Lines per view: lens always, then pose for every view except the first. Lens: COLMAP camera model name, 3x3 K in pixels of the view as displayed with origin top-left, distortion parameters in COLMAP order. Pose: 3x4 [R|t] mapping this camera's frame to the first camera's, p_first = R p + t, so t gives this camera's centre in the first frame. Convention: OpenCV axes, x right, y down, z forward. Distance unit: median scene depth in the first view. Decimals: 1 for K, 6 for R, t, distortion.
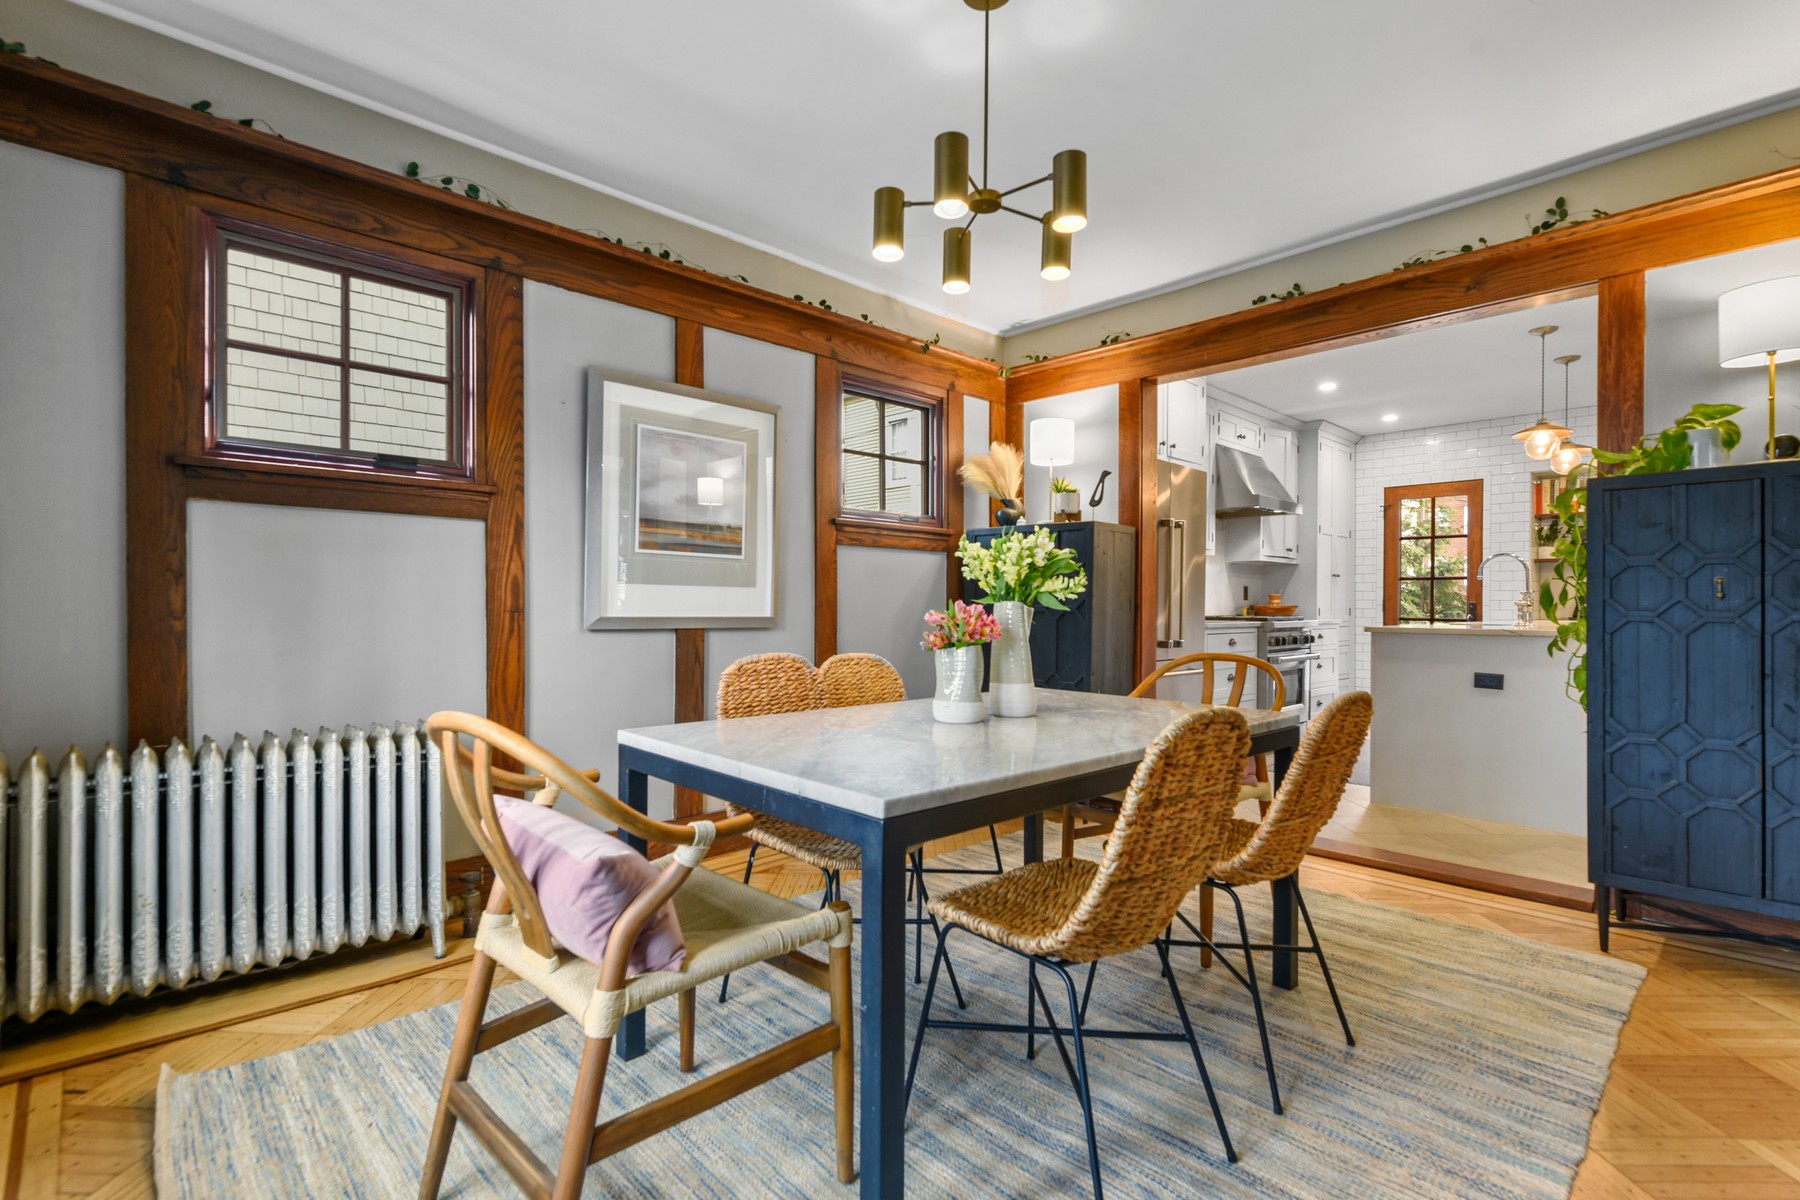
lens RADIAL K [[848.2, 0, 903.5], [0, 848.2, 604.3], [0, 0, 1]] dist [-0.000146, -0.000008]
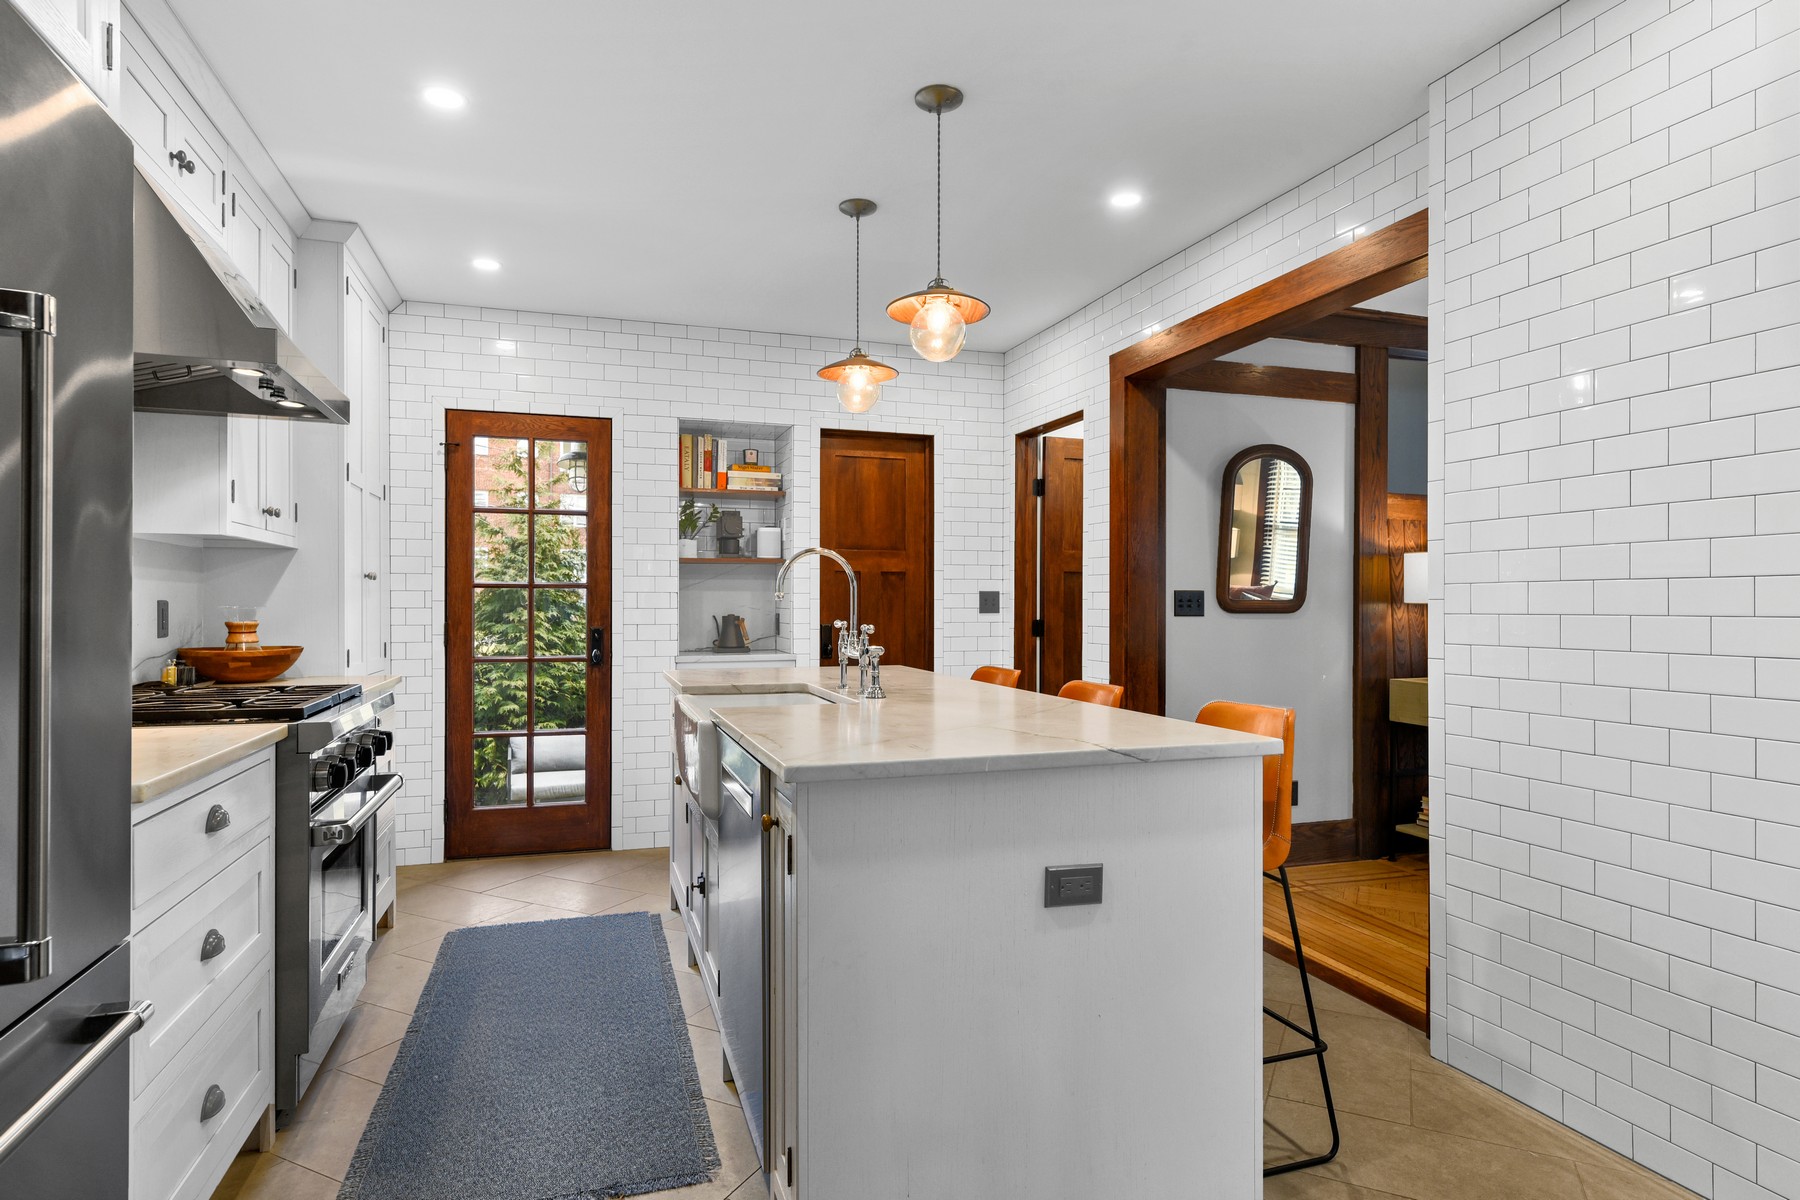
lens RADIAL K [[984.9, 0, 904.1], [0, 984.9, 604.9], [0, 0, 1]] dist [0.000112, -0.000063]
pose [[0.426597, -0.006741, 0.904417, 0.147556], [-0.001300, 0.999967, 0.008066, -0.023779], [-0.904441, -0.004616, 0.426574, 0.511191]]
